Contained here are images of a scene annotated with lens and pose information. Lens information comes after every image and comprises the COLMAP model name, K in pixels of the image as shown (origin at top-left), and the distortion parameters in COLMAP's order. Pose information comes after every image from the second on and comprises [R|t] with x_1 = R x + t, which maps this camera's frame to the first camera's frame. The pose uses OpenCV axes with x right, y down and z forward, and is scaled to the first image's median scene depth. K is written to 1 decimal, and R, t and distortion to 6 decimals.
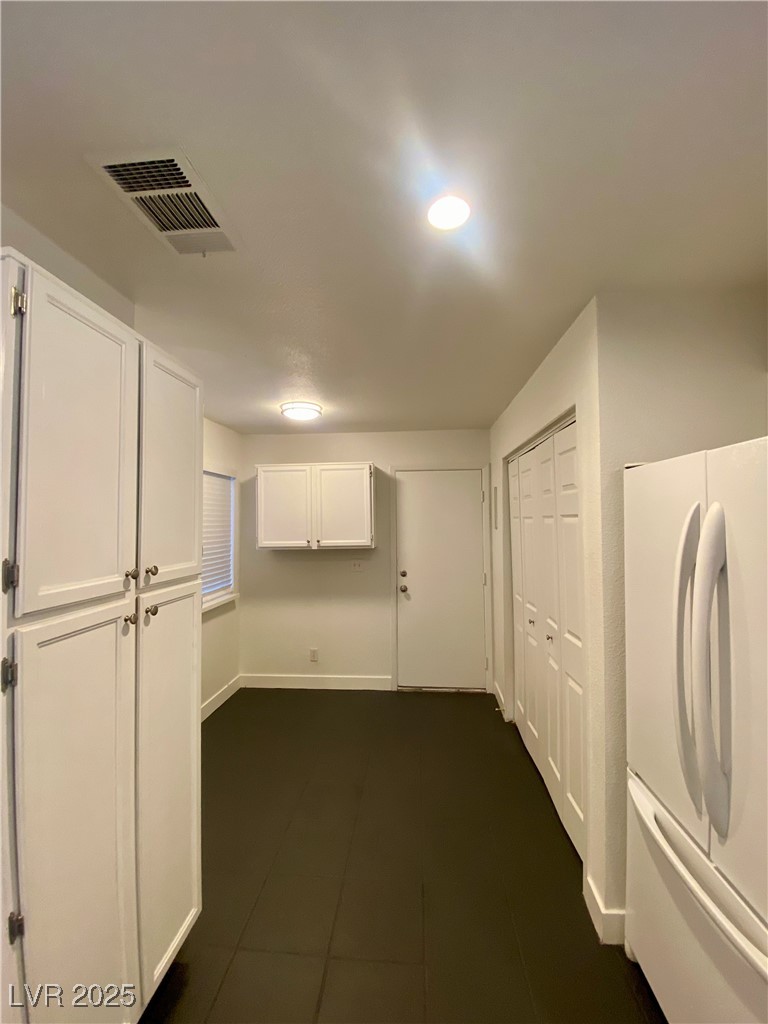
lens RADIAL K [[411.6, 0, 385.9], [0, 411.6, 510.7], [0, 0, 1]] dist [0.031544, -0.026327]
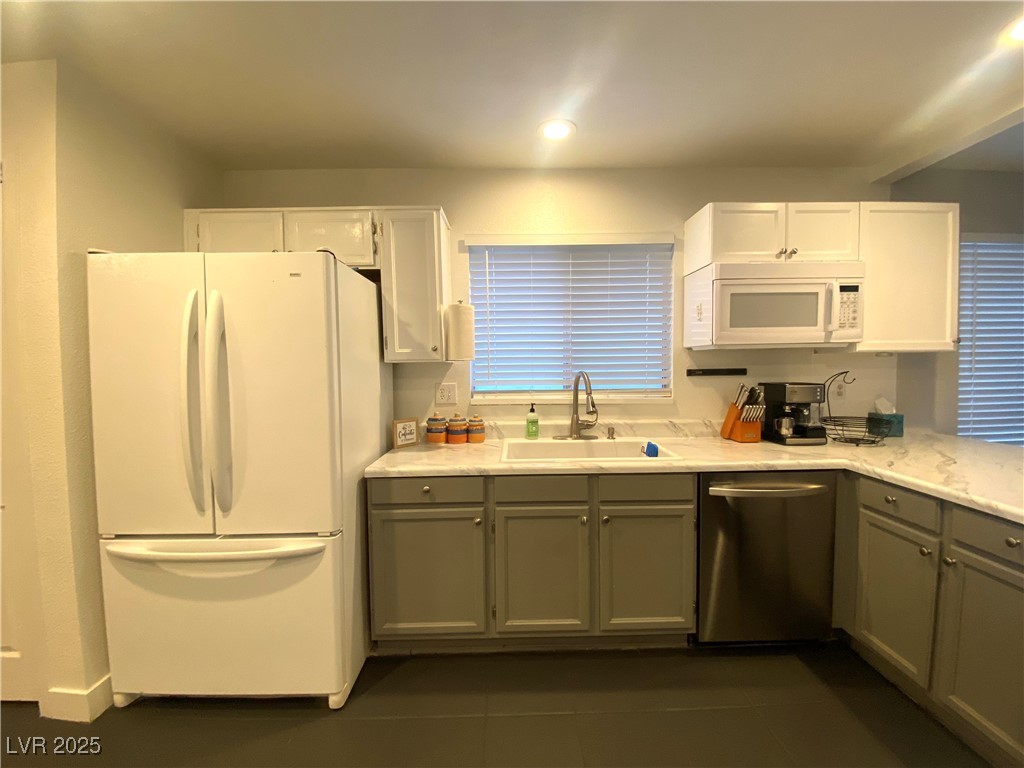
lens RADIAL K [[411.6, 0, 512.0], [0, 411.6, 381.5], [0, 0, 1]] dist [0.031544, -0.026327]
pose [[-0.086050, -0.031083, 0.995806, -0.213154], [-0.014196, 0.999450, 0.029970, 0.068232], [-0.996190, -0.011558, -0.086444, 0.022386]]
